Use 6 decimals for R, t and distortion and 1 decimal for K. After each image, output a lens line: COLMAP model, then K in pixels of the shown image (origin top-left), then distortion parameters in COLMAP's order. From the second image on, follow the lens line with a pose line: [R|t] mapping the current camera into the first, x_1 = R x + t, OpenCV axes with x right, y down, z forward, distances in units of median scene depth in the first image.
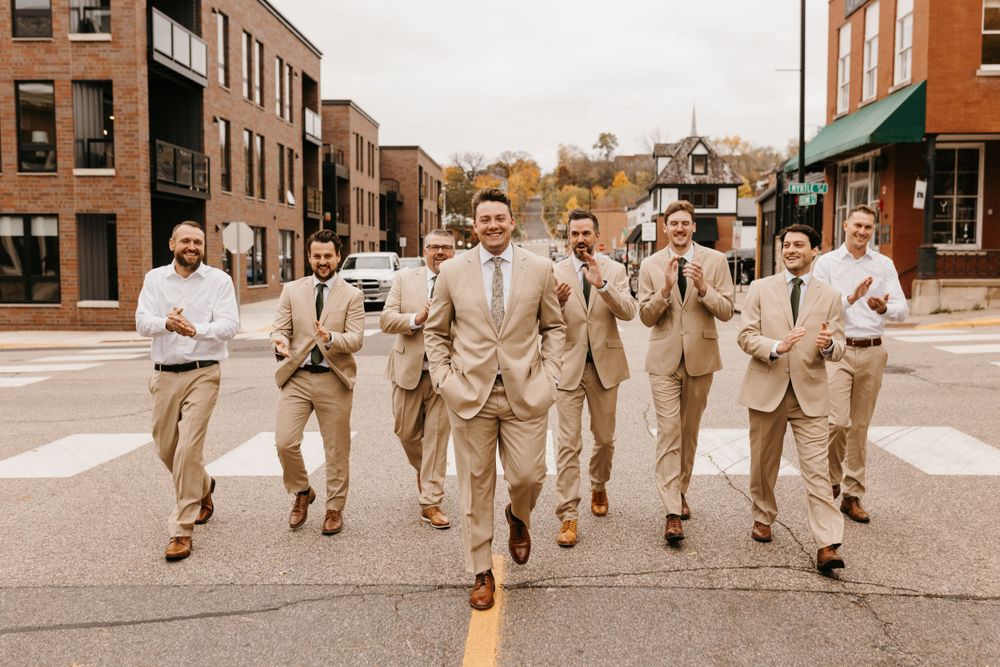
lens RADIAL K [[939.2, 0, 500.0], [0, 939.2, 333.5], [0, 0, 1]] dist [0.005019, 0.001399]
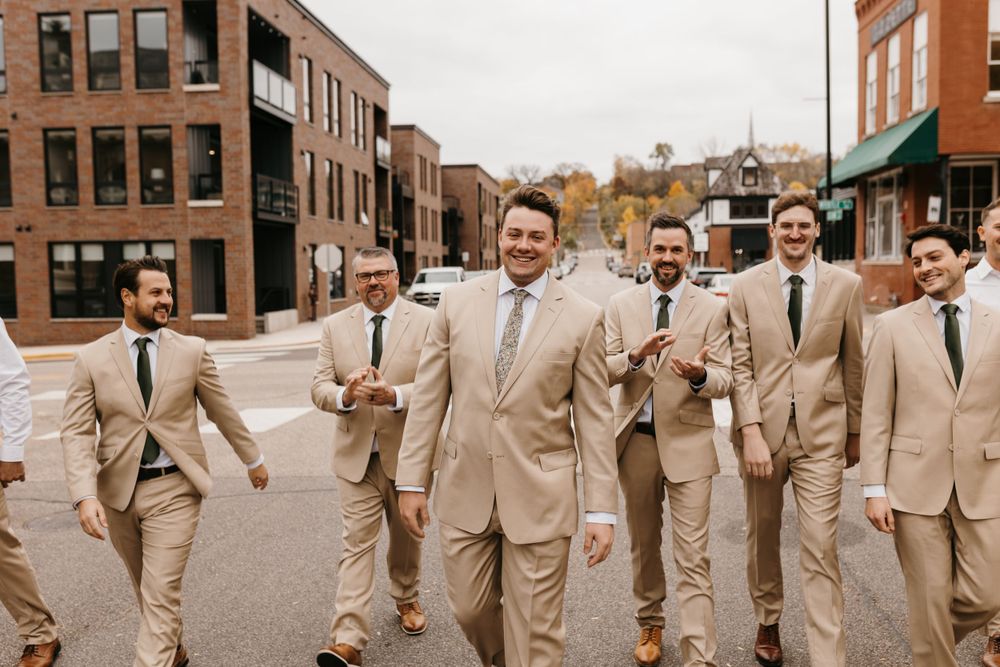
lens RADIAL K [[939.2, 0, 500.0], [0, 939.2, 333.5], [0, 0, 1]] dist [0.005019, 0.001399]
pose [[0.998048, -0.011599, -0.061367, 0.000017], [0.010863, 0.999865, -0.012320, 0.005505], [0.061502, 0.011630, 0.998039, -0.105977]]
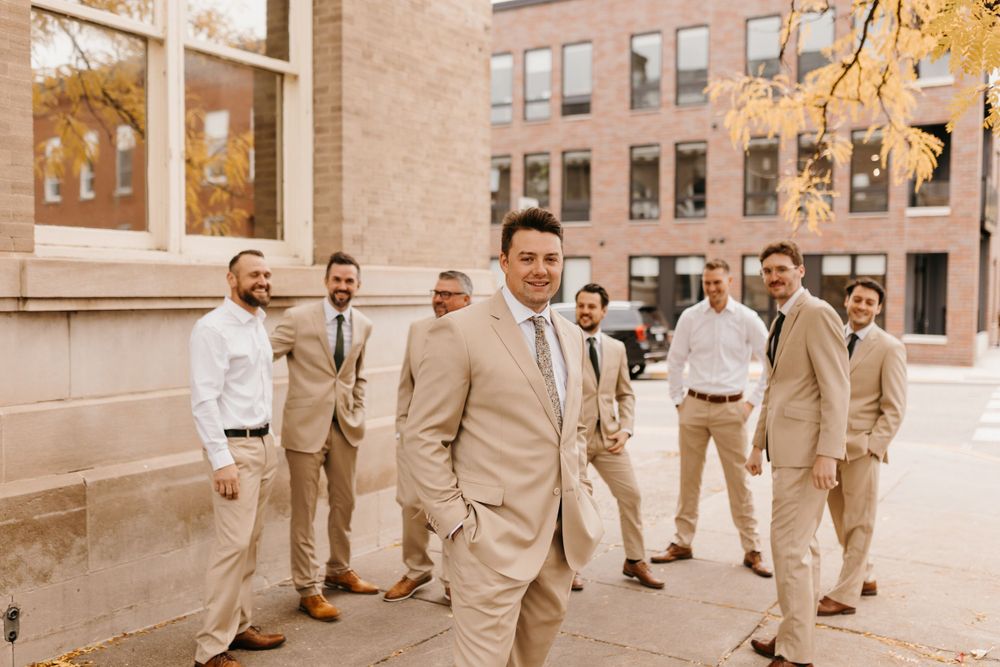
lens RADIAL K [[939.2, 0, 500.0], [0, 939.2, 333.5], [0, 0, 1]] dist [0.005019, 0.001399]
pose [[0.871998, 0.027730, -0.488724, -0.267641], [-0.043333, 0.998847, -0.020641, 0.002457], [0.487588, 0.039176, 0.872194, -0.098048]]
